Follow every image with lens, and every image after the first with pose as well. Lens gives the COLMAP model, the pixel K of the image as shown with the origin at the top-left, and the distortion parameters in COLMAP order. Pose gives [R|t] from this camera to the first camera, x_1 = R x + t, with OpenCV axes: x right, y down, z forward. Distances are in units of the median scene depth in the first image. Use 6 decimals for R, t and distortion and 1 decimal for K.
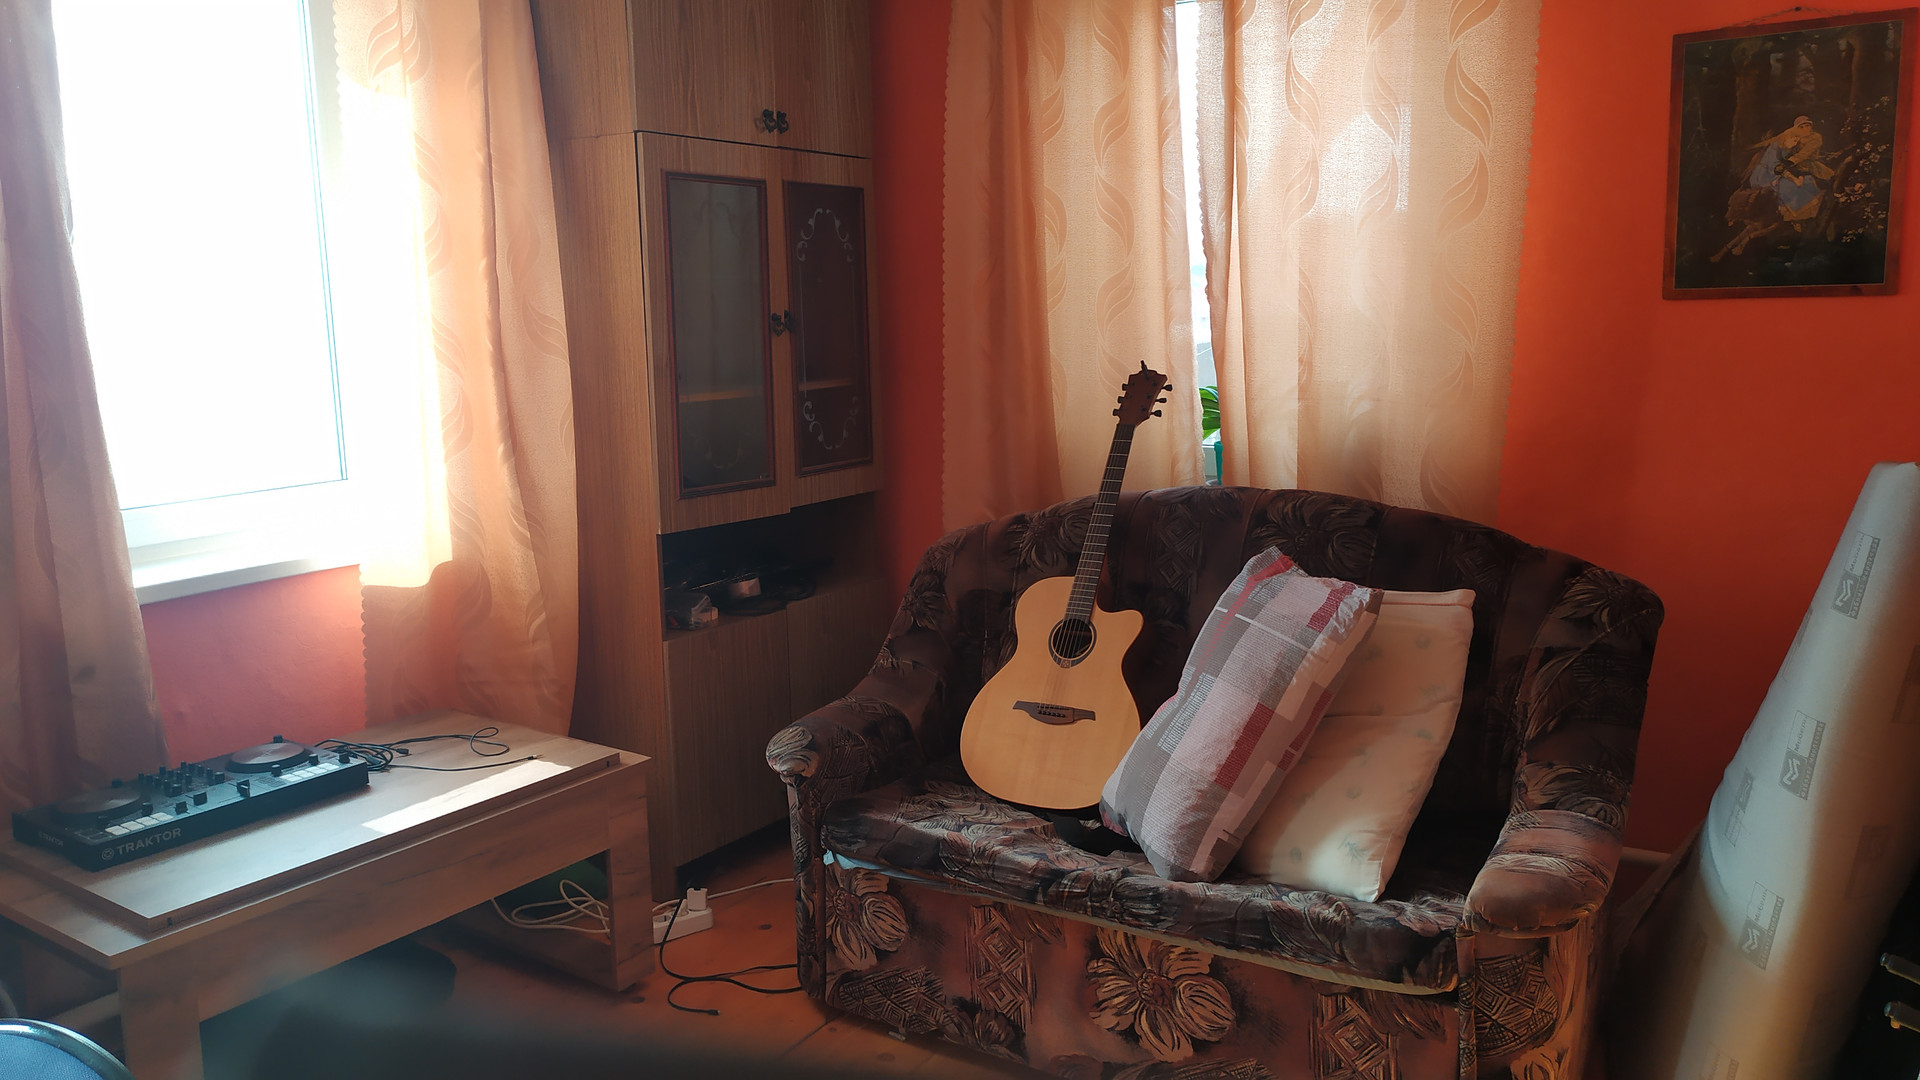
lens RADIAL K [[1423.6, 0, 950.3], [0, 1423.6, 539.5], [0, 0, 1]] dist [-0.011656, -0.022352]
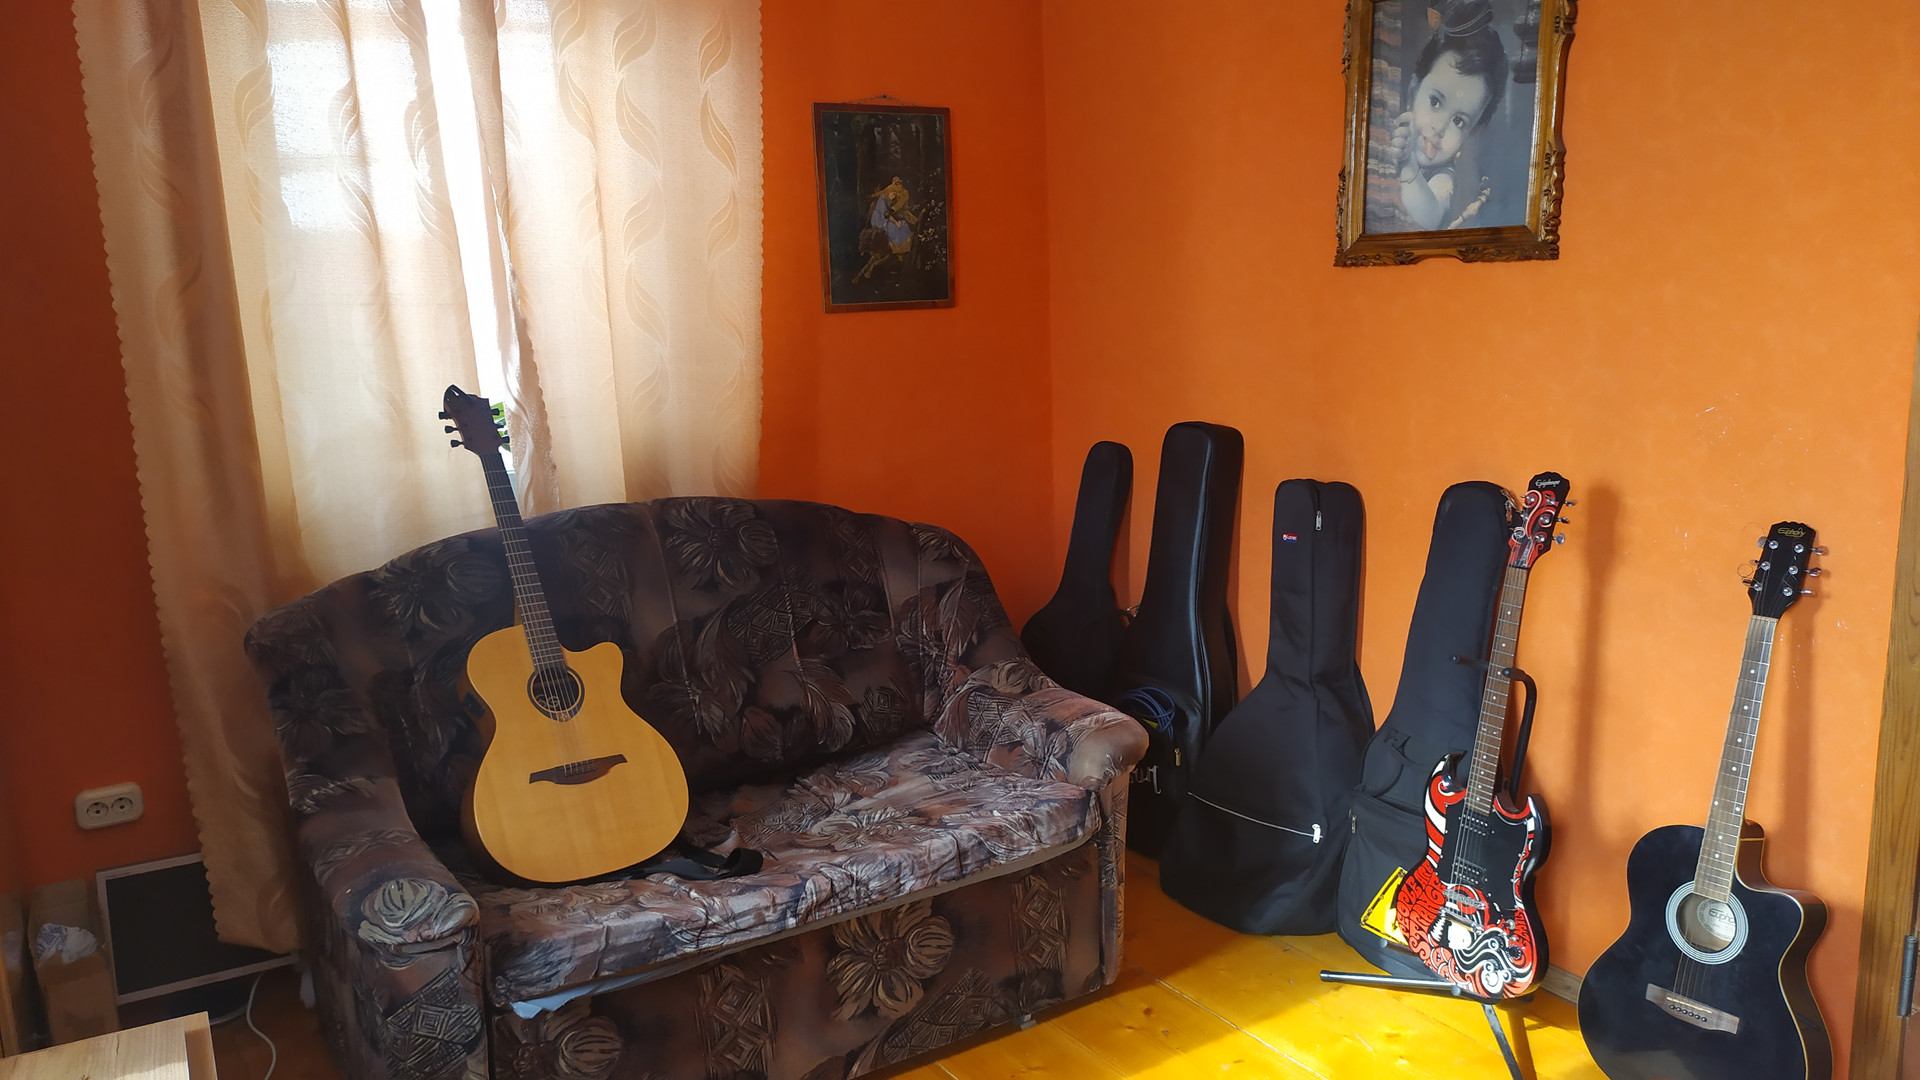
lens RADIAL K [[1423.6, 0, 950.3], [0, 1423.6, 539.5], [0, 0, 1]] dist [-0.011656, -0.022352]
pose [[0.404266, -0.144684, 0.903125, -0.663314], [0.164900, 0.982759, 0.083627, -0.062597], [-0.899654, 0.115118, 0.421155, 0.415851]]
